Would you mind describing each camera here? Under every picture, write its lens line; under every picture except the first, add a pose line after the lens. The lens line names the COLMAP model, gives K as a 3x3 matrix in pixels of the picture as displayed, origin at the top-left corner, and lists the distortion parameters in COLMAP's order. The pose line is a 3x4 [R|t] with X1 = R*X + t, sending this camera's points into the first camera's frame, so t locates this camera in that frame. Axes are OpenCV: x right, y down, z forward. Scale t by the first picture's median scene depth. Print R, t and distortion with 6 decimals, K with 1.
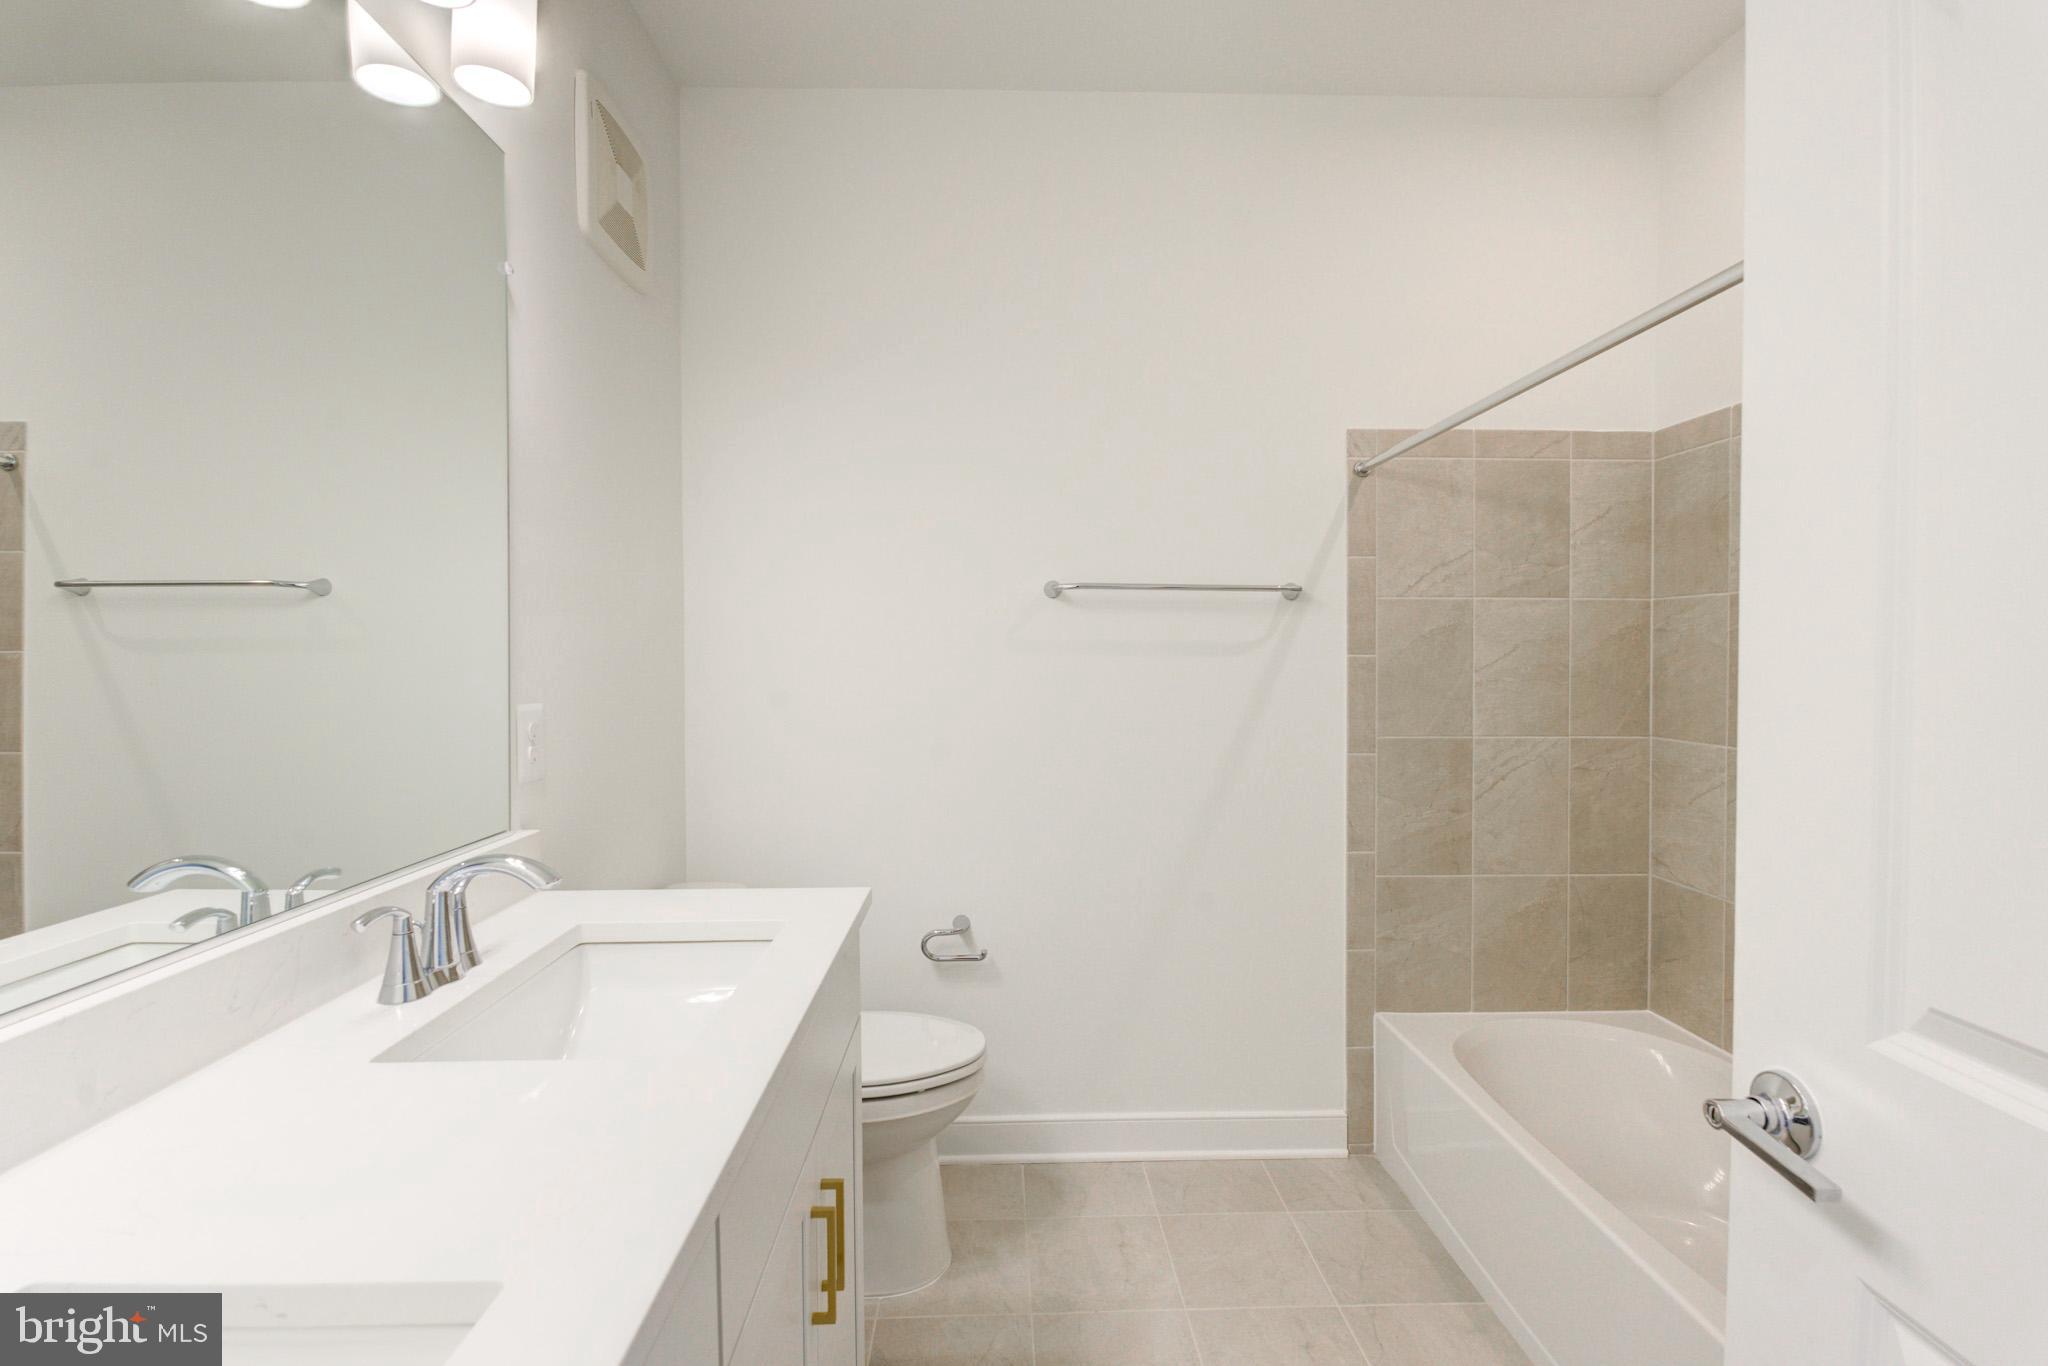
lens RADIAL K [[940.8, 0, 1023.9], [0, 940.8, 675.5], [0, 0, 1]] dist [-0.010742, -0.001103]
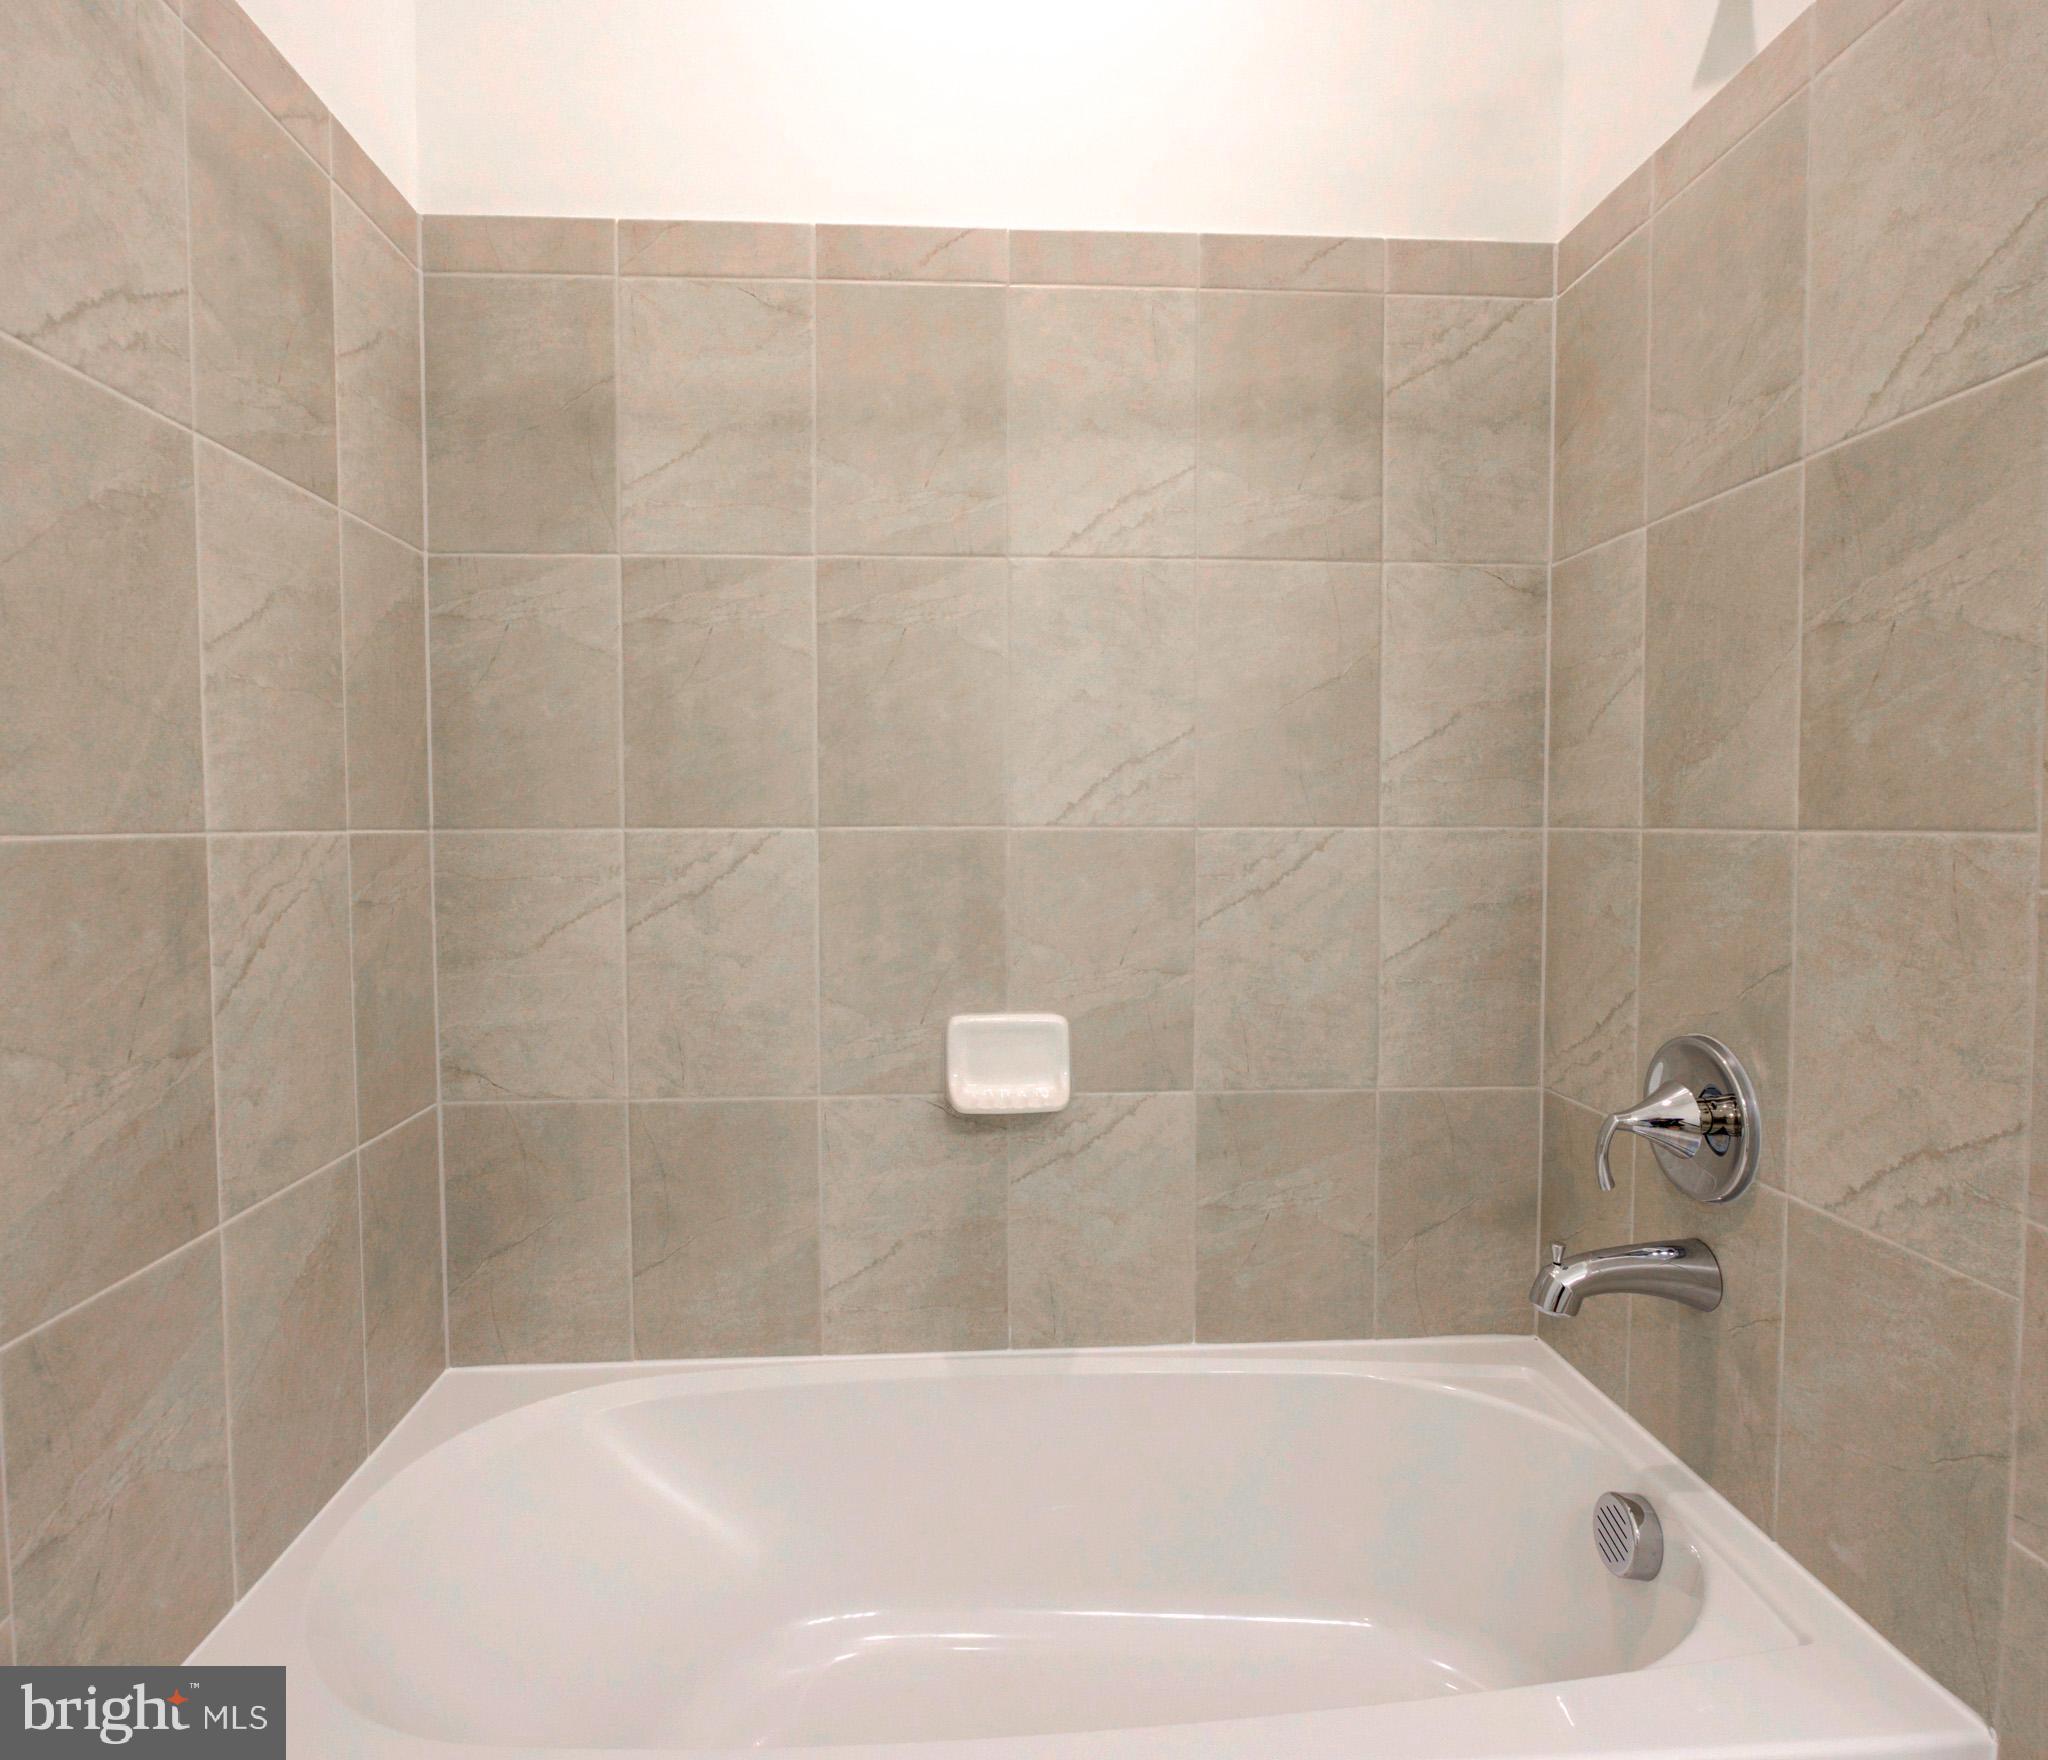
lens RADIAL K [[1165.4, 0, 978.8], [0, 1165.4, 857.4], [0, 0, 1]] dist [0.000598, 0.000208]
pose [[-0.015332, -0.033506, 0.999321, 0.039085], [0.031557, 0.998924, 0.033977, 0.068465], [-0.999384, 0.032057, -0.014258, 0.719317]]
